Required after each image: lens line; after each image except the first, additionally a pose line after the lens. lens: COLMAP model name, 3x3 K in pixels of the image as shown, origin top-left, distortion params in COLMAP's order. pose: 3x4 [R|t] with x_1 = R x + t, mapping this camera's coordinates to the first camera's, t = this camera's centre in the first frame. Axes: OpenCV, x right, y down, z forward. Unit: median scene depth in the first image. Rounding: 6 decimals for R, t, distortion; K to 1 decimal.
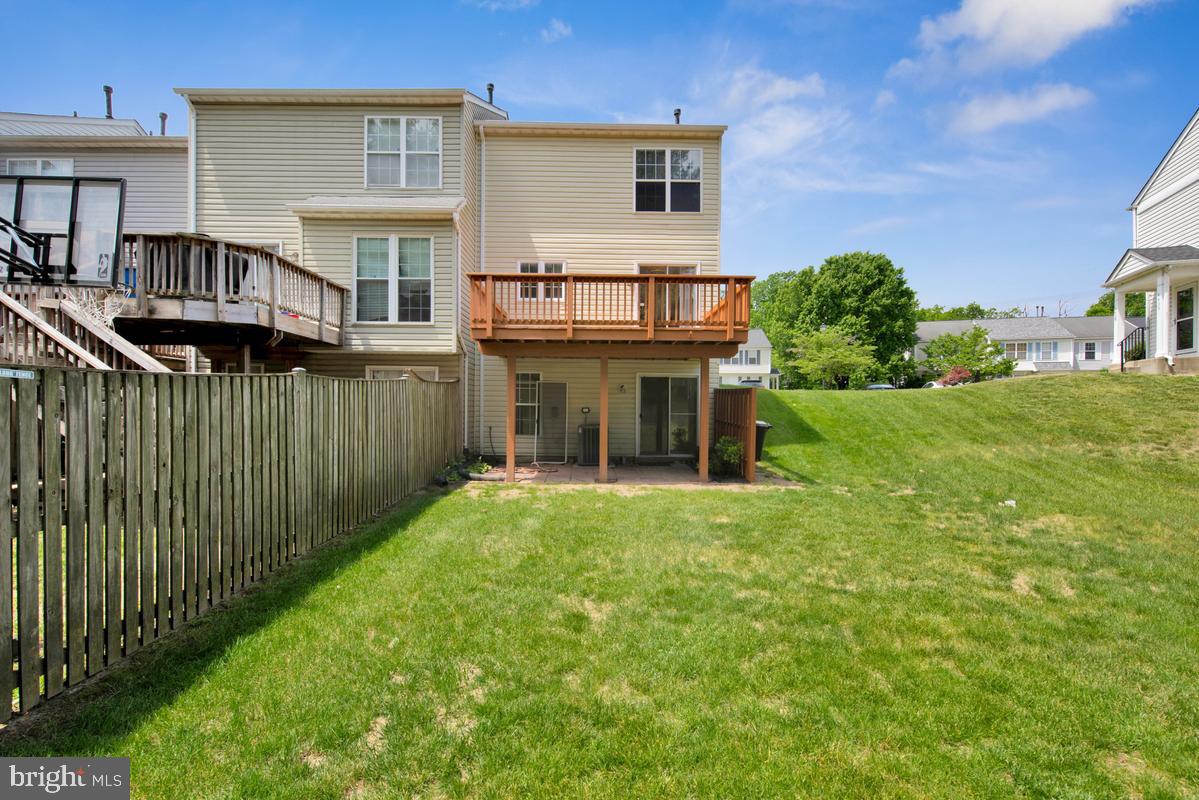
lens RADIAL K [[486.8, 0, 597.9], [0, 486.8, 402.4], [0, 0, 1]] dist [-0.017142, -0.000385]
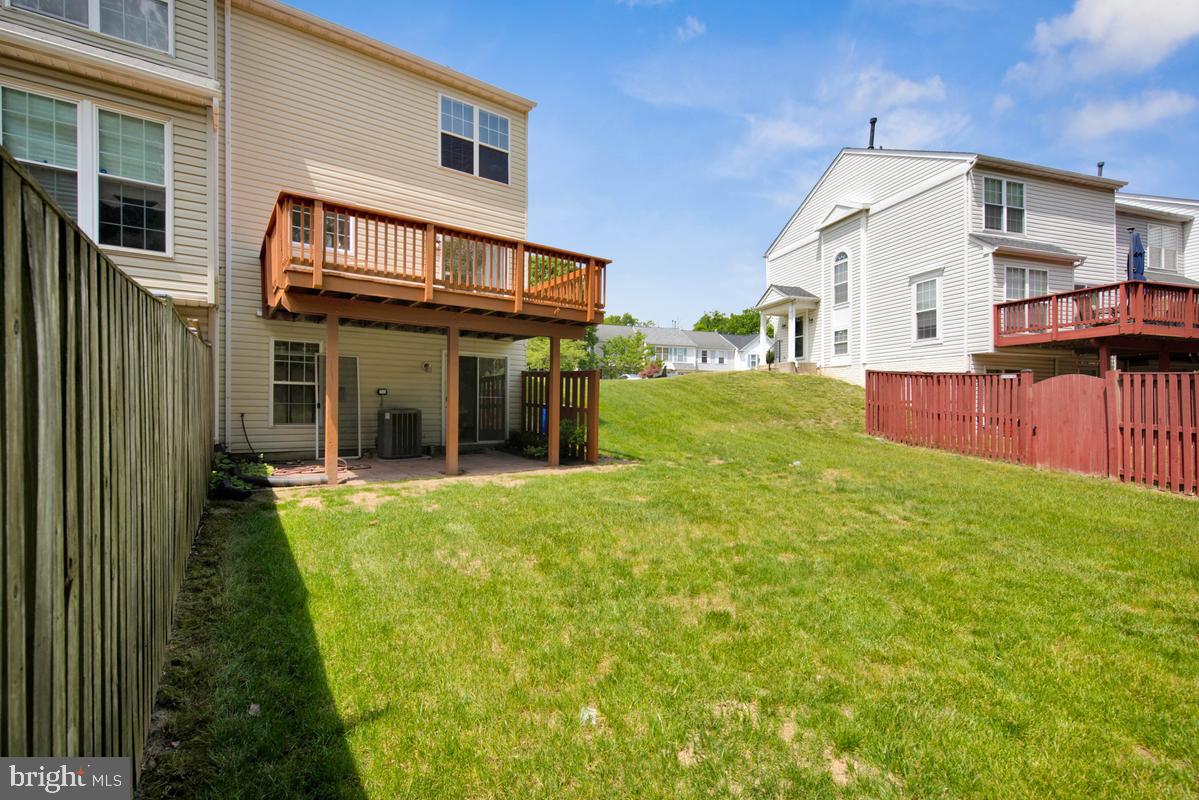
lens RADIAL K [[491.1, 0, 607.5], [0, 491.1, 398.5], [0, 0, 1]] dist [-0.021447, -0.000588]
pose [[0.823880, 0.005300, 0.566740, -0.216809], [-0.014552, 0.999824, 0.011804, 0.014345], [-0.566578, -0.017973, 0.823812, 0.122993]]
